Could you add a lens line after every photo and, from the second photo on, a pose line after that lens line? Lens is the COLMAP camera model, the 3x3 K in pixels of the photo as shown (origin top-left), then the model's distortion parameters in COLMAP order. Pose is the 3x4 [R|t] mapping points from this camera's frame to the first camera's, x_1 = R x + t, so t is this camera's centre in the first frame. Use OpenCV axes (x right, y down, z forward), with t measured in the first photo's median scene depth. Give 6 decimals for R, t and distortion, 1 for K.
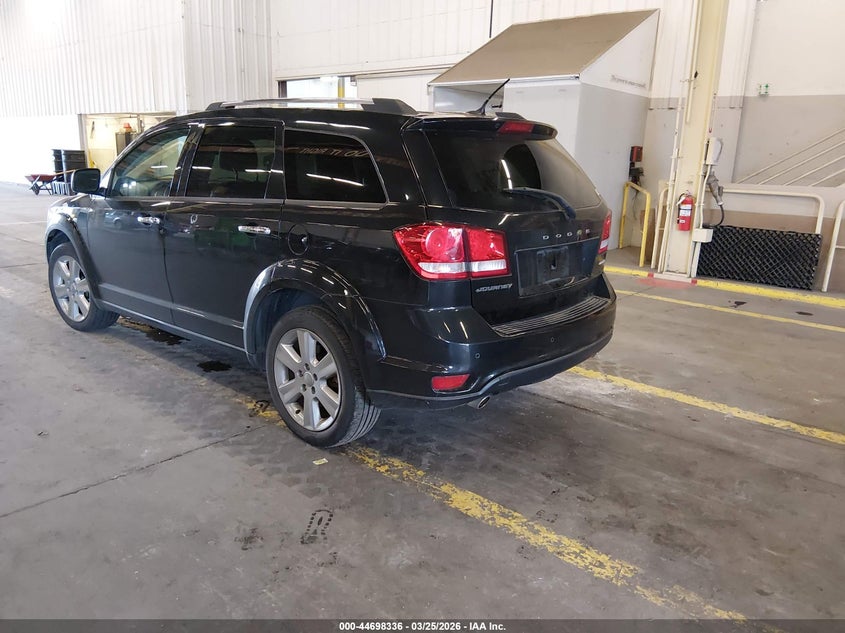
lens RADIAL K [[646.0, 0, 428.7], [0, 646.0, 313.5], [0, 0, 1]] dist [-0.002703, -0.027759]
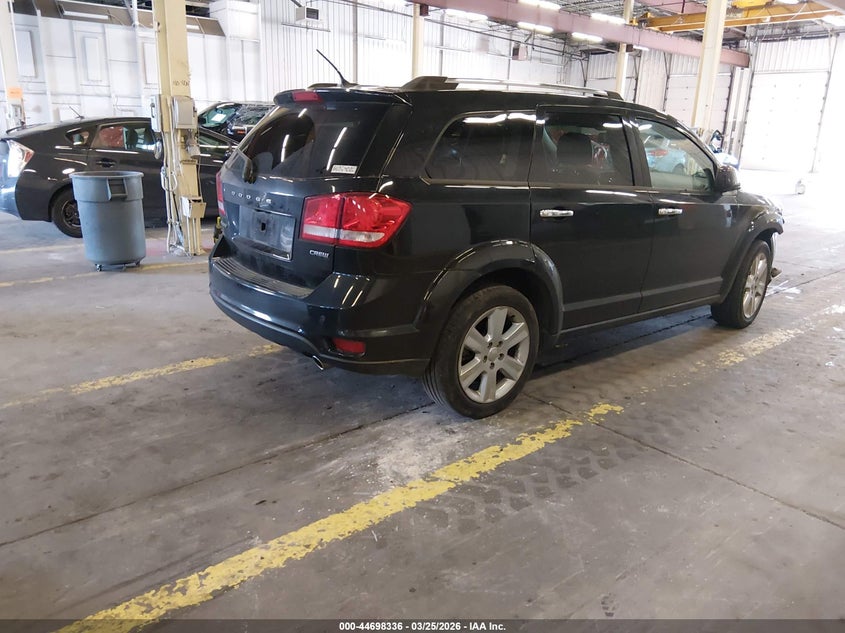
lens RADIAL K [[646.0, 0, 424.8], [0, 646.0, 317.2], [0, 0, 1]] dist [-0.002703, -0.027759]
pose [[-0.162875, 0.239932, -0.957029, 1.006609], [-0.280210, 0.918792, 0.278034, -0.259409], [0.946020, 0.313454, -0.082417, 1.172317]]
